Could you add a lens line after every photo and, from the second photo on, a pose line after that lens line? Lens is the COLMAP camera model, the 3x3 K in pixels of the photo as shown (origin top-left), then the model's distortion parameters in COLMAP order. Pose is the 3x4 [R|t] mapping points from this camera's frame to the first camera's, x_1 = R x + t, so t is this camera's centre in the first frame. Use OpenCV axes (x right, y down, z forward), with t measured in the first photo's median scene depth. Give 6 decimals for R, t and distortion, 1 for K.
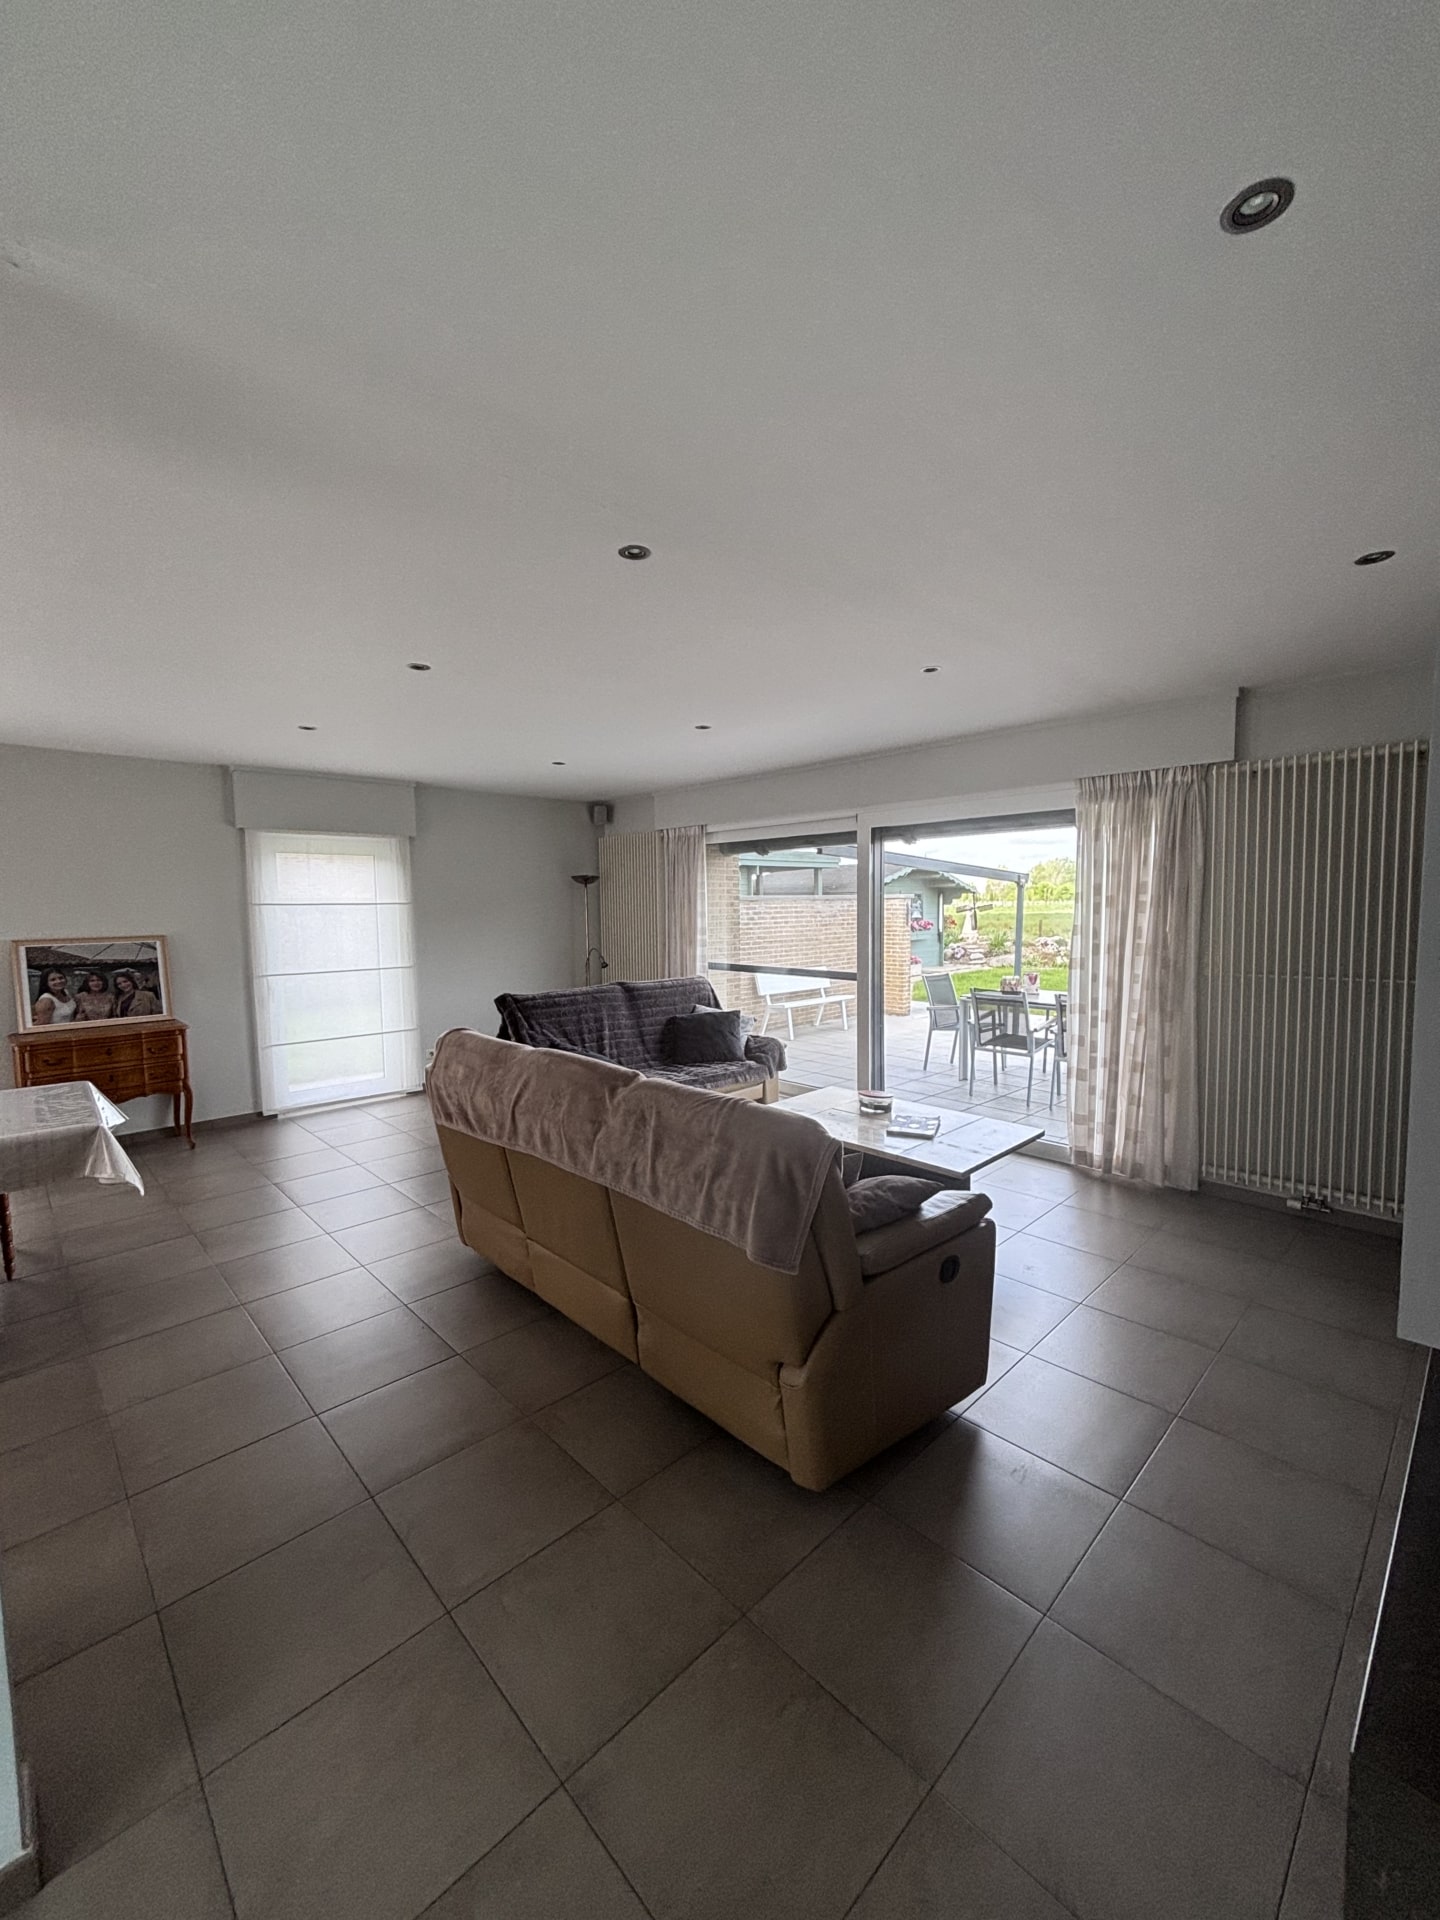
lens RADIAL K [[772.9, 0, 714.3], [0, 772.9, 960.1], [0, 0, 1]] dist [0.003354, -0.002387]
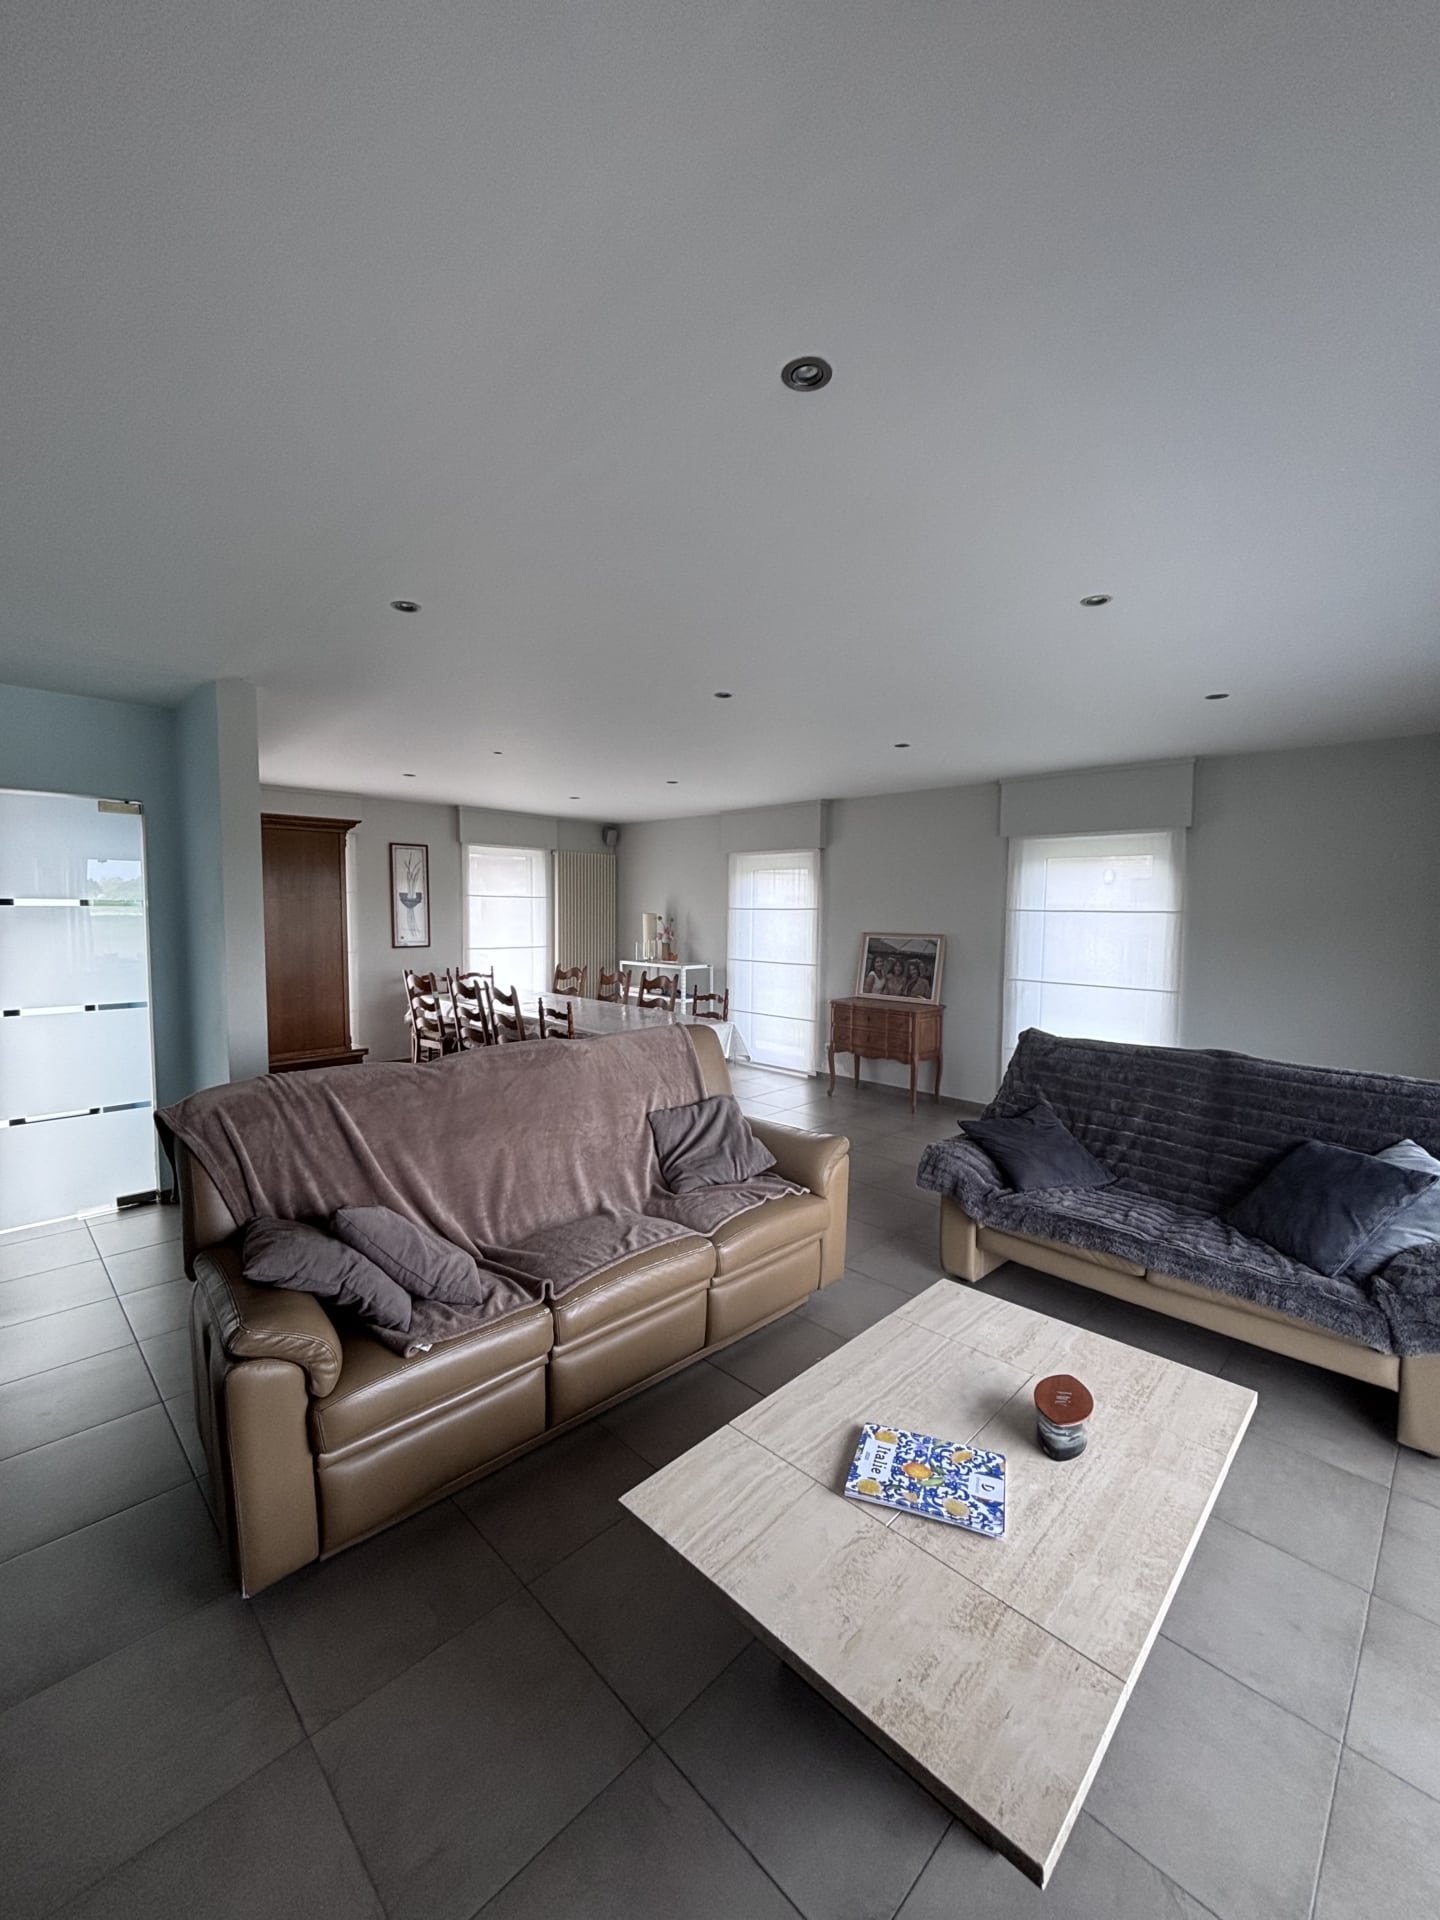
lens RADIAL K [[772.9, 0, 713.5], [0, 772.9, 966.1], [0, 0, 1]] dist [0.003354, -0.002387]
pose [[0.020311, 0.096518, -0.995124, 0.493169], [-0.074878, 0.992681, 0.094752, -0.073420], [0.996986, 0.072589, 0.027389, 0.647612]]
